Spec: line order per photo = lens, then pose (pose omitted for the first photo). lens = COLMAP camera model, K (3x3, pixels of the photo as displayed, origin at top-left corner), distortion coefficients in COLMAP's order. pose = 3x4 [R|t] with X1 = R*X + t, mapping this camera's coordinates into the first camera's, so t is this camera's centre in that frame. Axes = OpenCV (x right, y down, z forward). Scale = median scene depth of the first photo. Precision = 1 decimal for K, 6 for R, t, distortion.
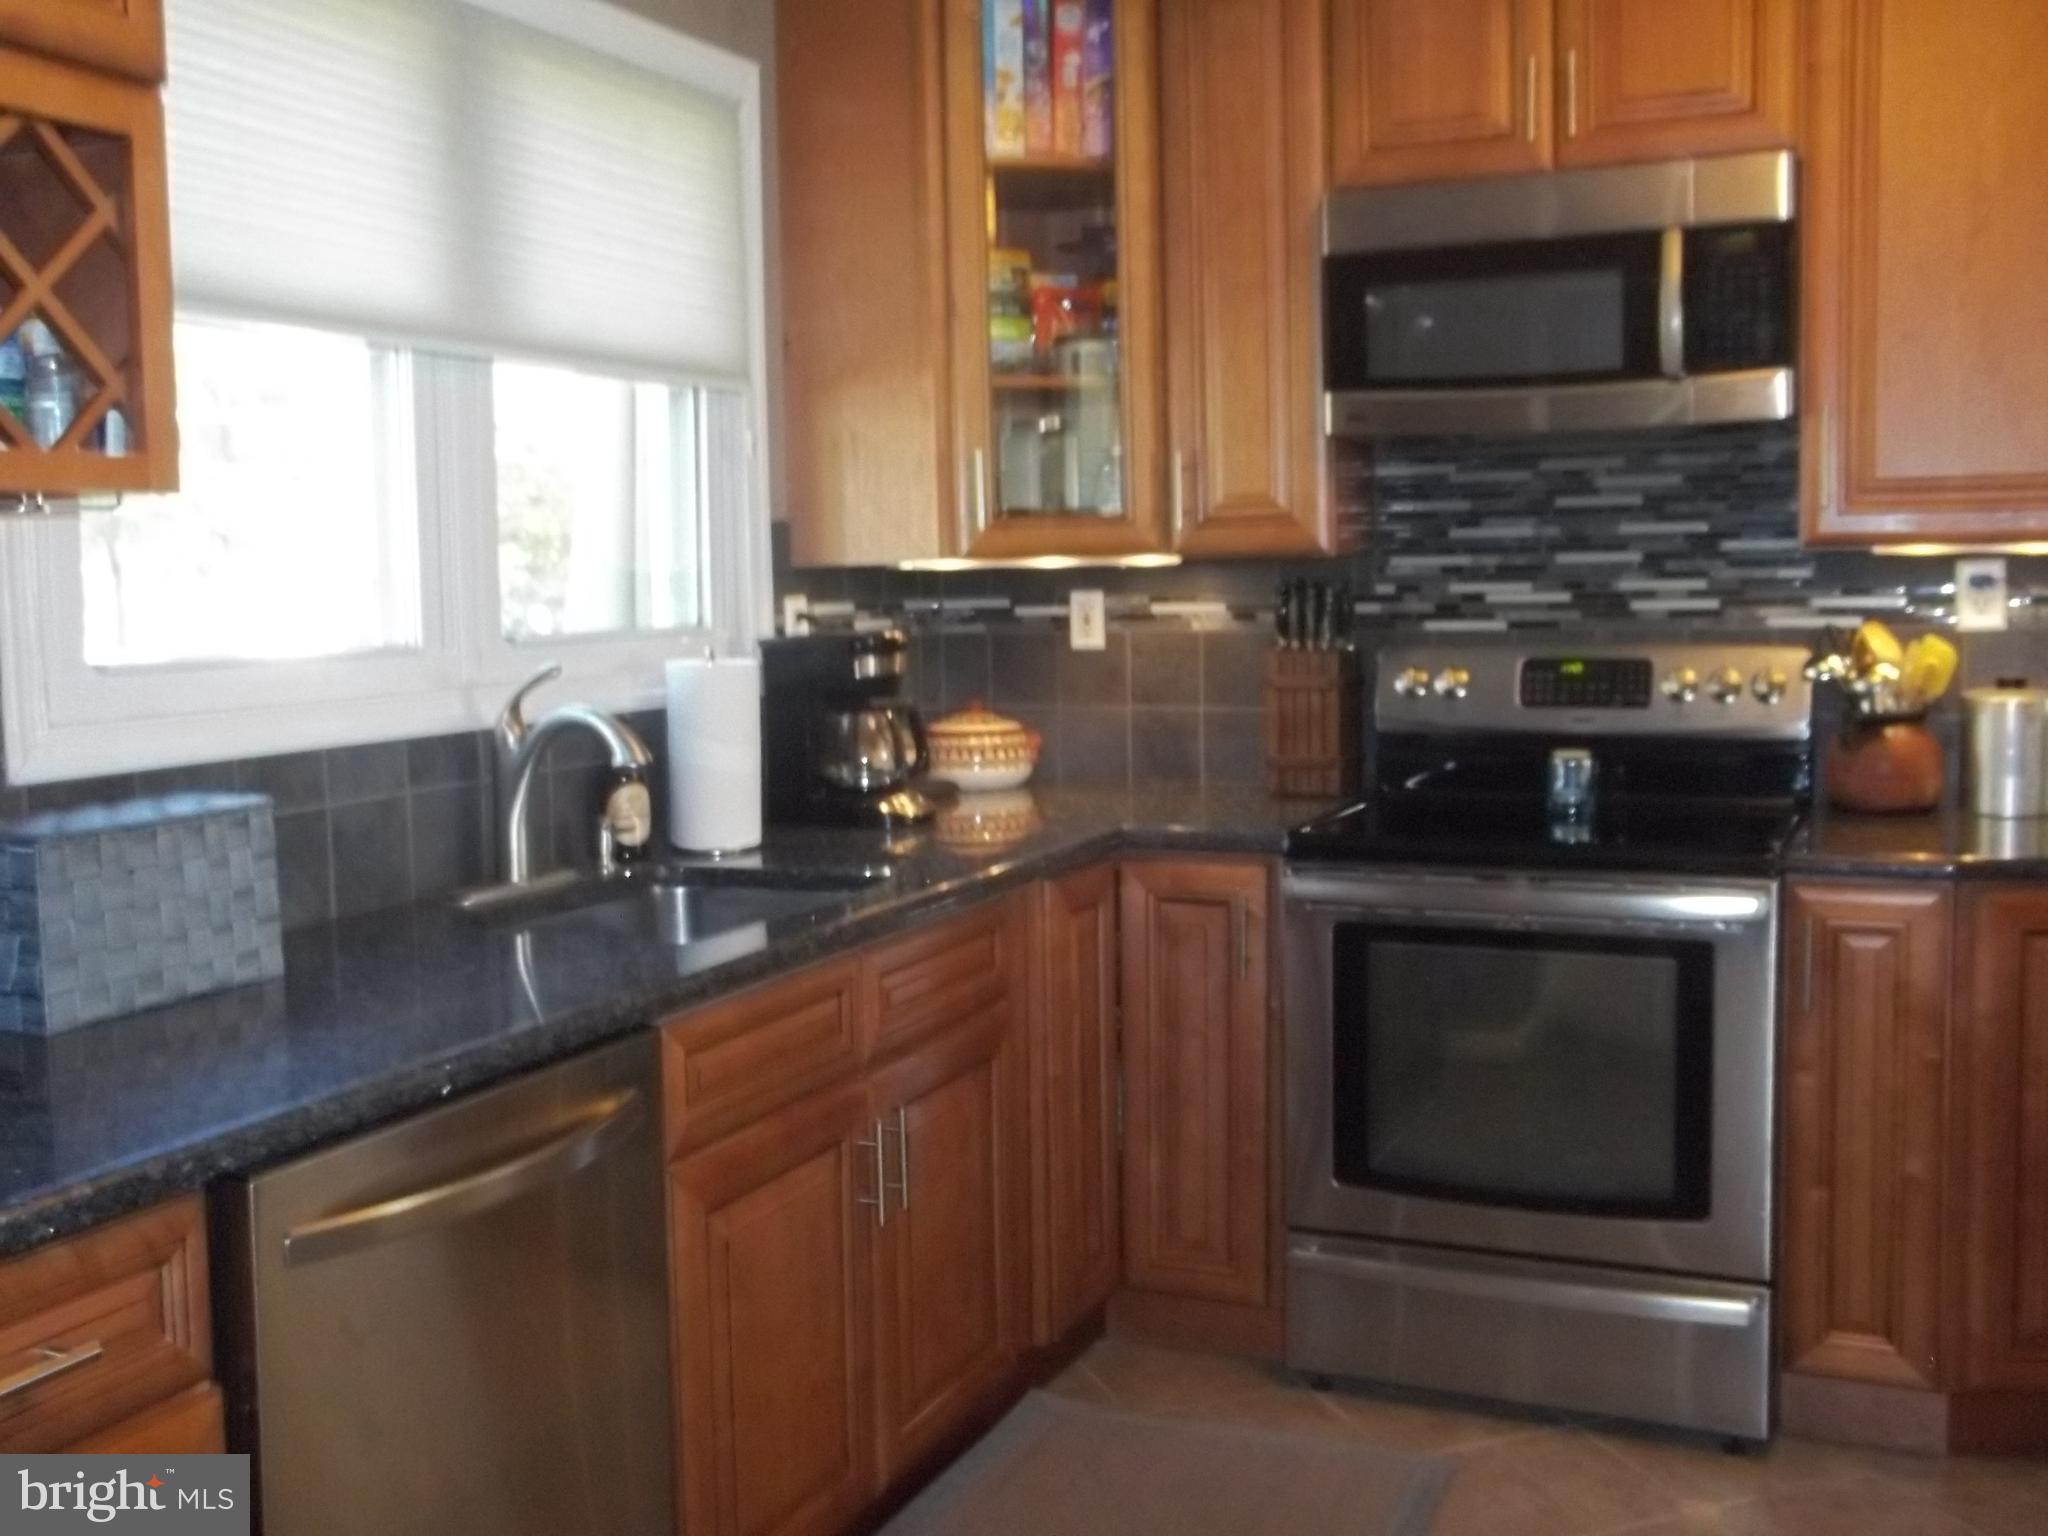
lens RADIAL K [[2008.9, 0, 1039.5], [0, 2008.9, 756.6], [0, 0, 1]] dist [-0.063729, 0.000000]
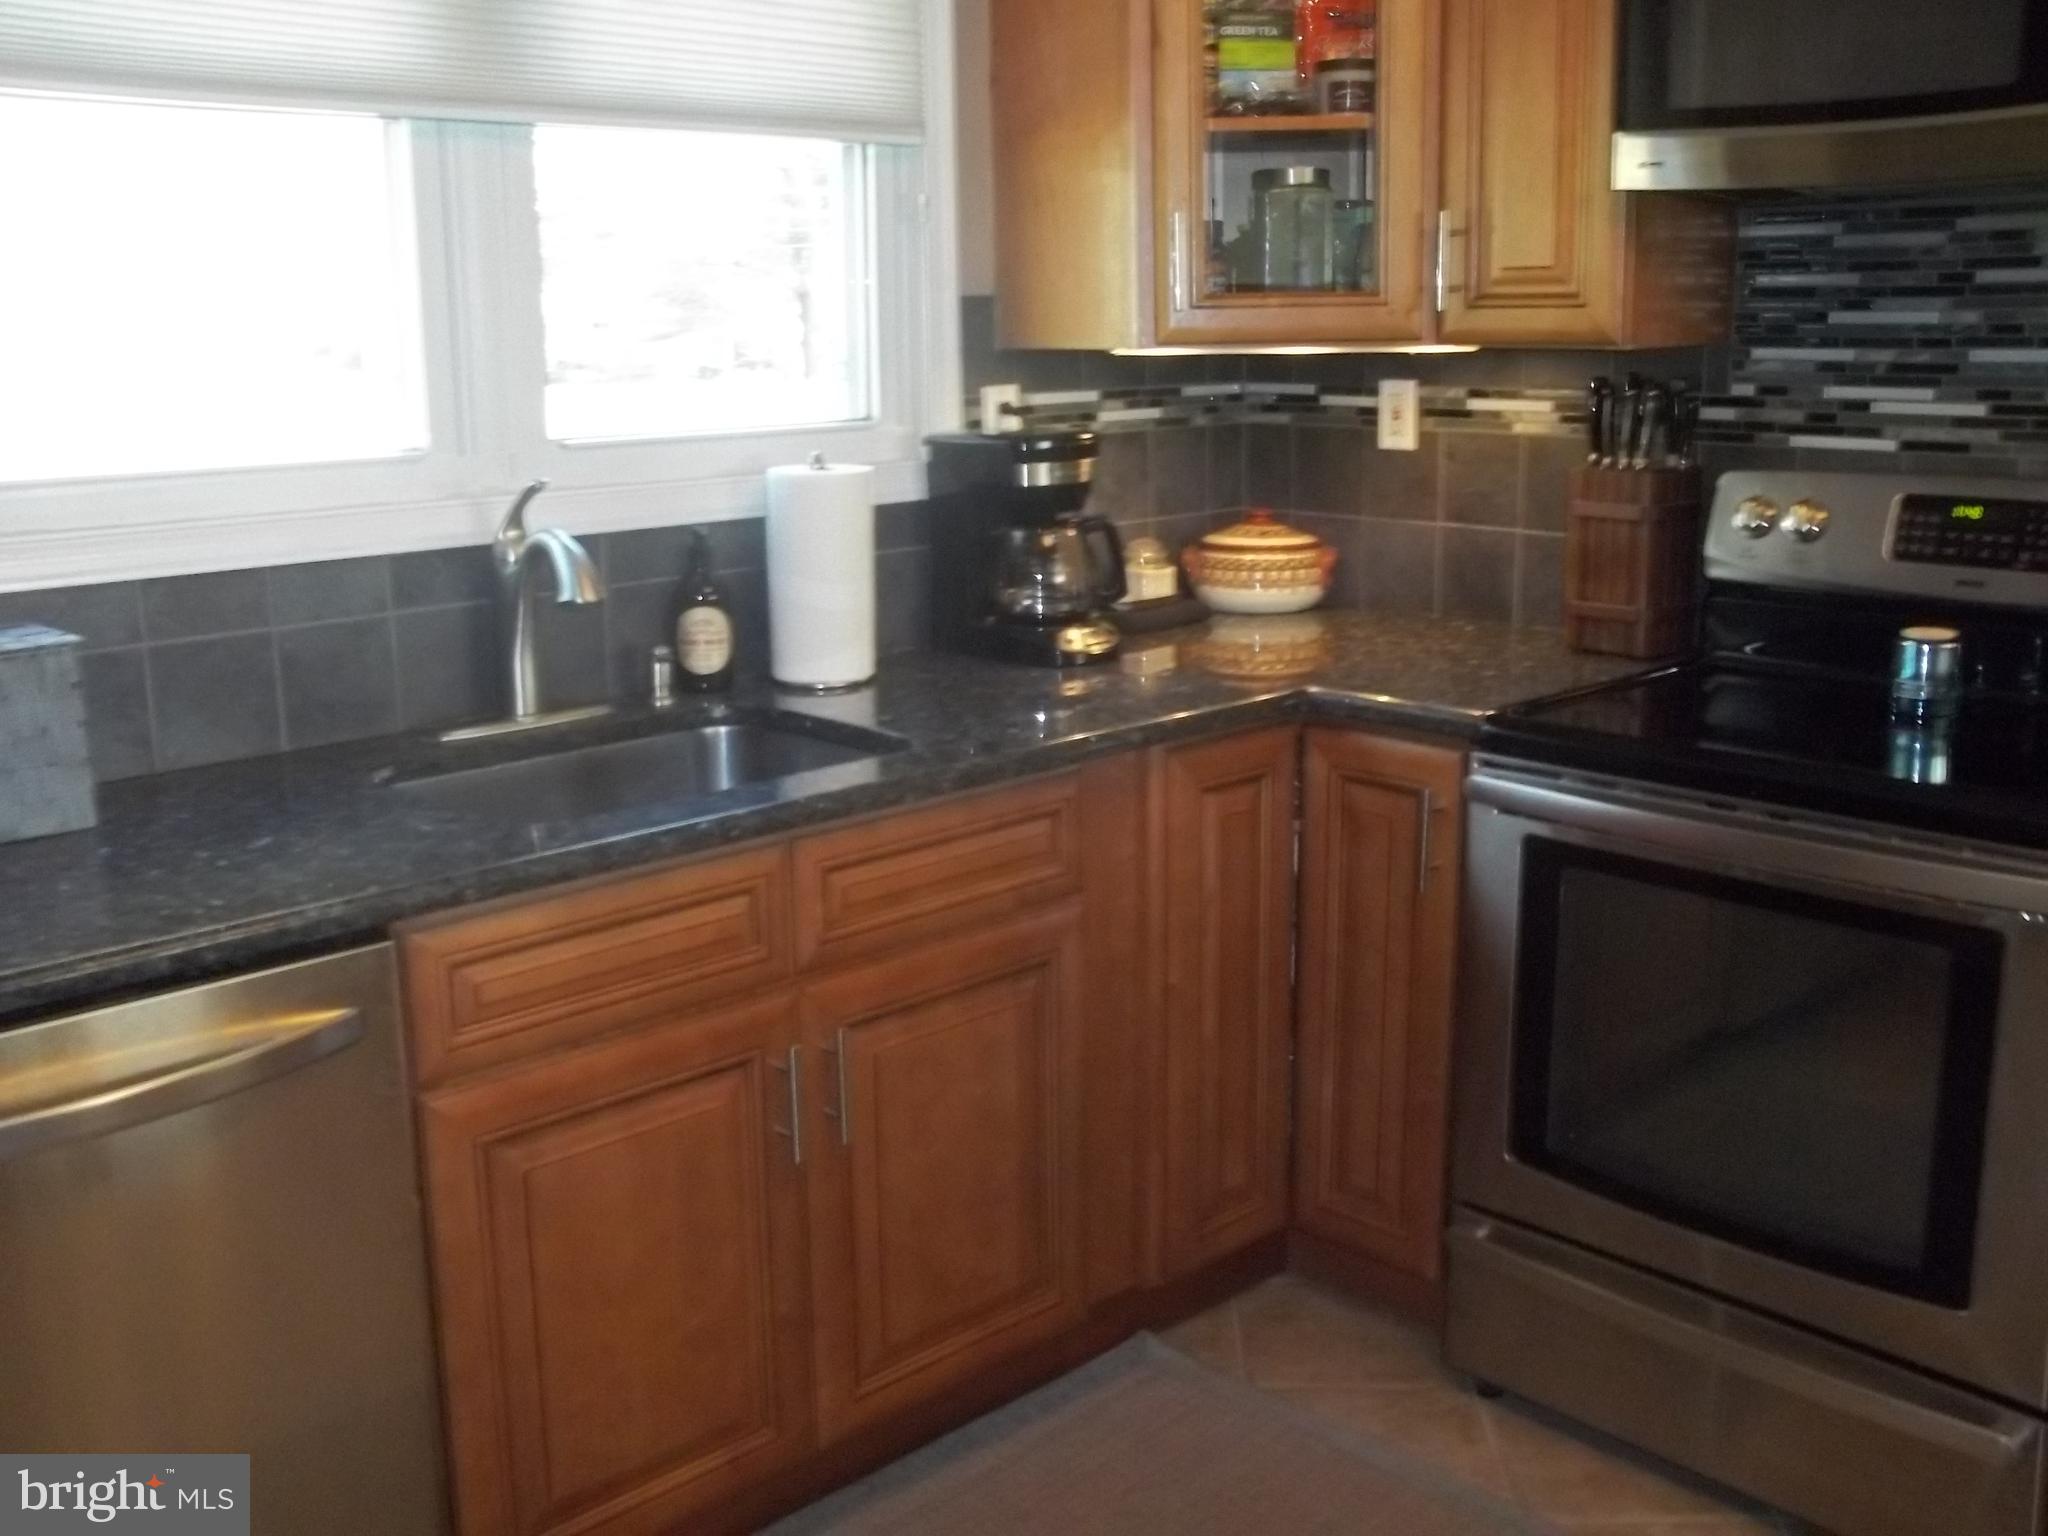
lens RADIAL K [[2008.9, 0, 1012.5], [0, 2008.9, 774.0], [0, 0, 1]] dist [-0.063729, 0.000000]
pose [[0.921873, 0.091864, -0.376445, 0.224477], [-0.038210, 0.988308, 0.147603, -0.042214], [0.385604, -0.121687, 0.914605, 0.195870]]
